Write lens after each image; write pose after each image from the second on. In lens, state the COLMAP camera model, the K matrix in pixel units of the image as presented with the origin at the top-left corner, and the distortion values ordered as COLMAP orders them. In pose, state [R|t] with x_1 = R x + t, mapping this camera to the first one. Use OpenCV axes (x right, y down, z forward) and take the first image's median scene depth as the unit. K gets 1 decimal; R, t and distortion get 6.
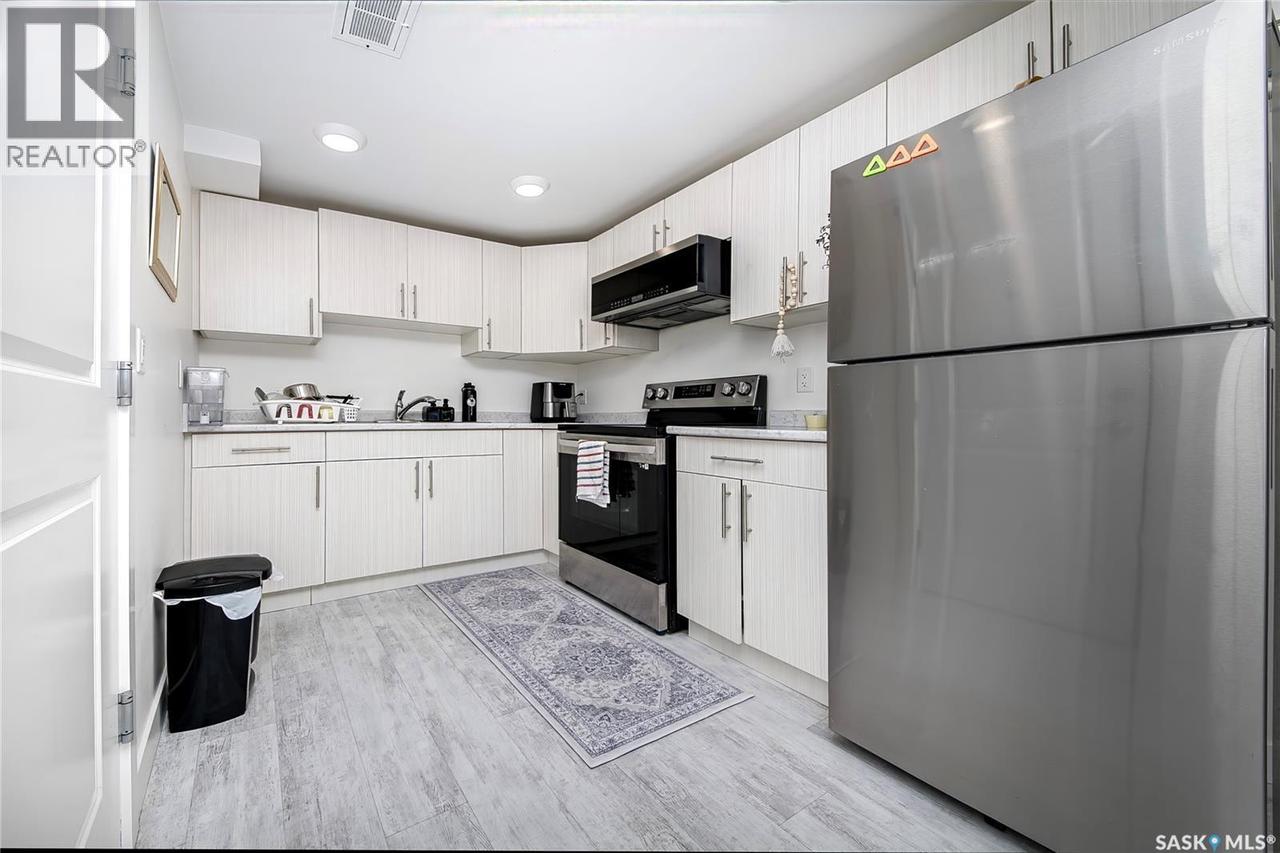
lens RADIAL K [[532.1, 0, 635.0], [0, 532.1, 436.1], [0, 0, 1]] dist [-0.000346, -0.000203]
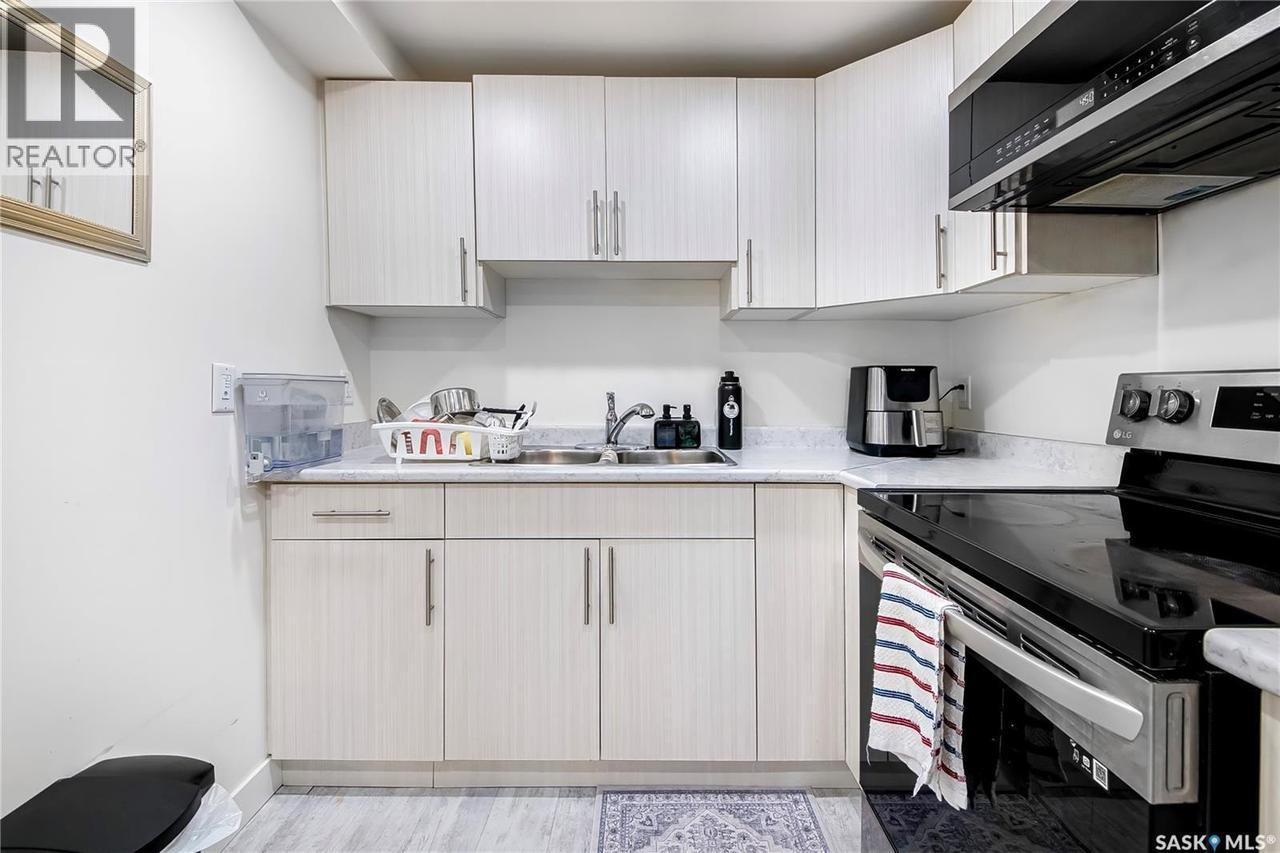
lens RADIAL K [[880.6, 0, 639.5], [0, 880.6, 444.3], [0, 0, 1]] dist [-0.005988, -0.004668]
pose [[0.881337, -0.005471, -0.472457, 0.013548], [0.008847, 0.999949, 0.004924, -0.046435], [0.472406, -0.008520, 0.881340, 0.283987]]
